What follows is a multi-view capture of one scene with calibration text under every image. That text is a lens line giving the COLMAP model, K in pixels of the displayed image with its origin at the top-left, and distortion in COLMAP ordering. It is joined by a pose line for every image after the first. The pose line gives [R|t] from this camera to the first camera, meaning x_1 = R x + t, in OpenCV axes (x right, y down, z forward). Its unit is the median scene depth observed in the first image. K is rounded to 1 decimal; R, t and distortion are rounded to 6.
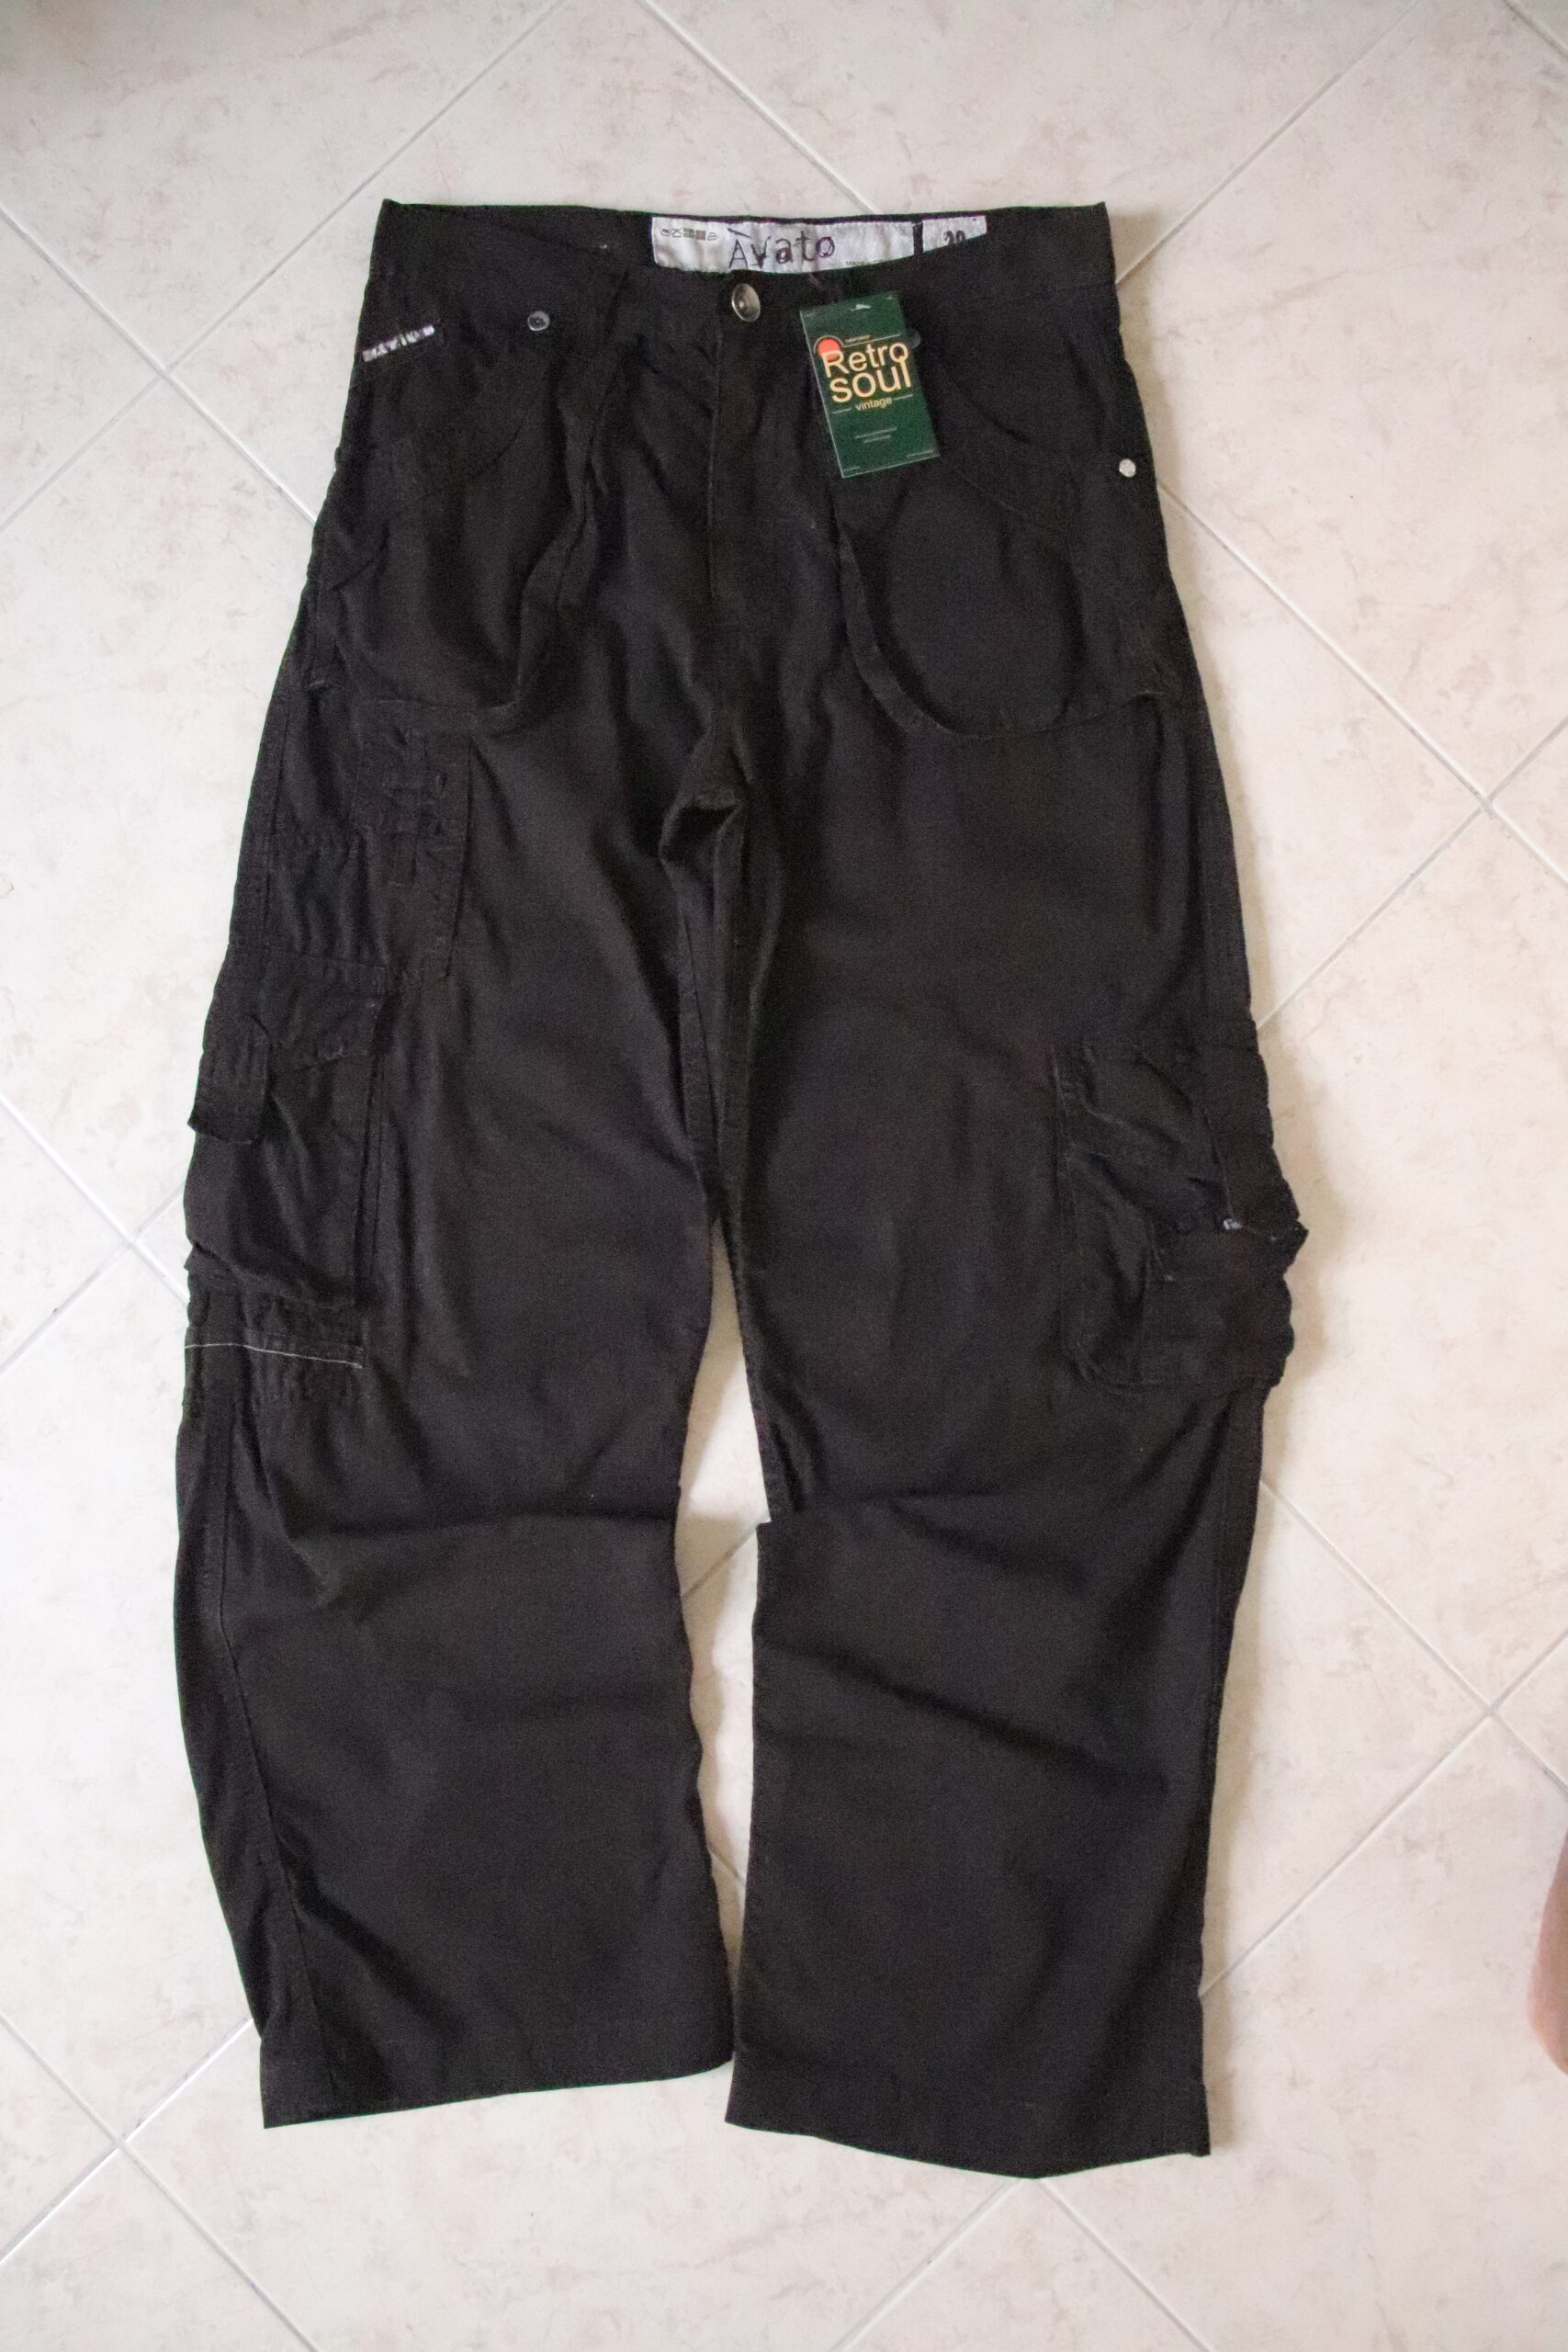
lens RADIAL K [[2158.7, 0, 782.8], [0, 2158.7, 1201.4], [0, 0, 1]] dist [-0.169995, 0.155574]
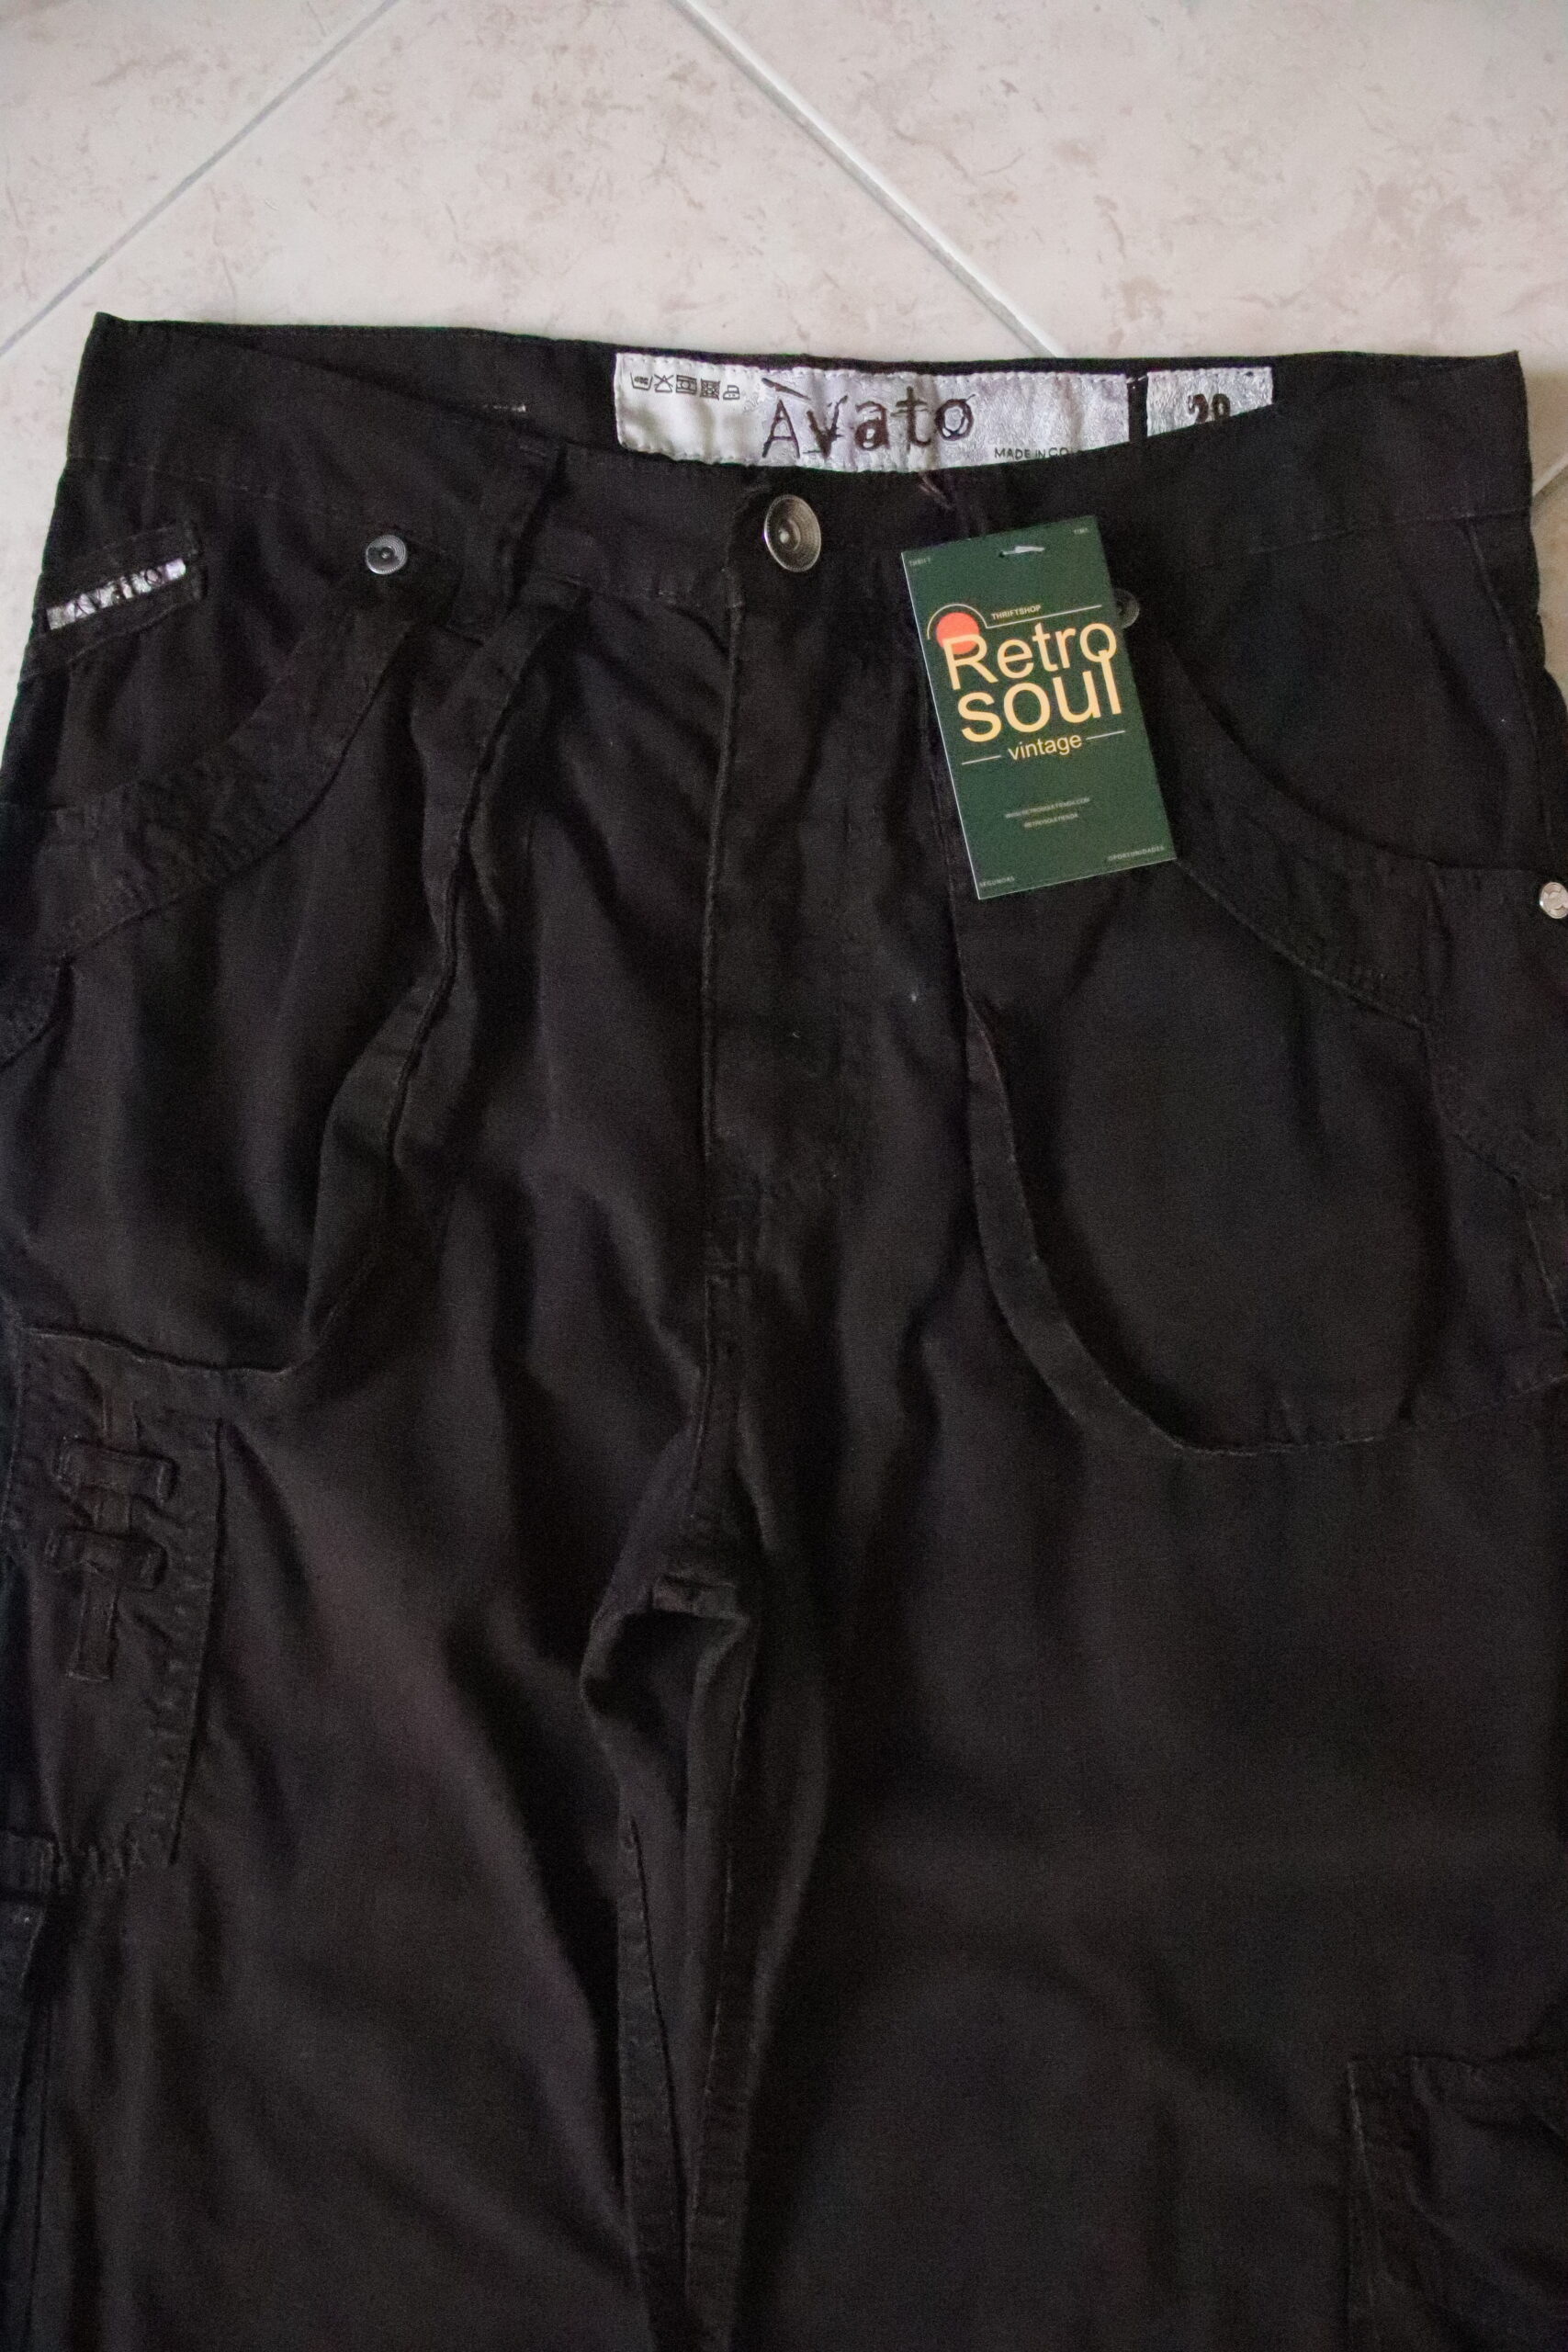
lens RADIAL K [[2158.7, 0, 781.8], [0, 2158.7, 1213.6], [0, 0, 1]] dist [-0.169995, 0.155574]
pose [[0.999098, 0.031351, -0.028633, -0.000648], [-0.031732, 0.999413, -0.012939, -0.259296], [0.028210, 0.013836, 0.999506, 0.498808]]
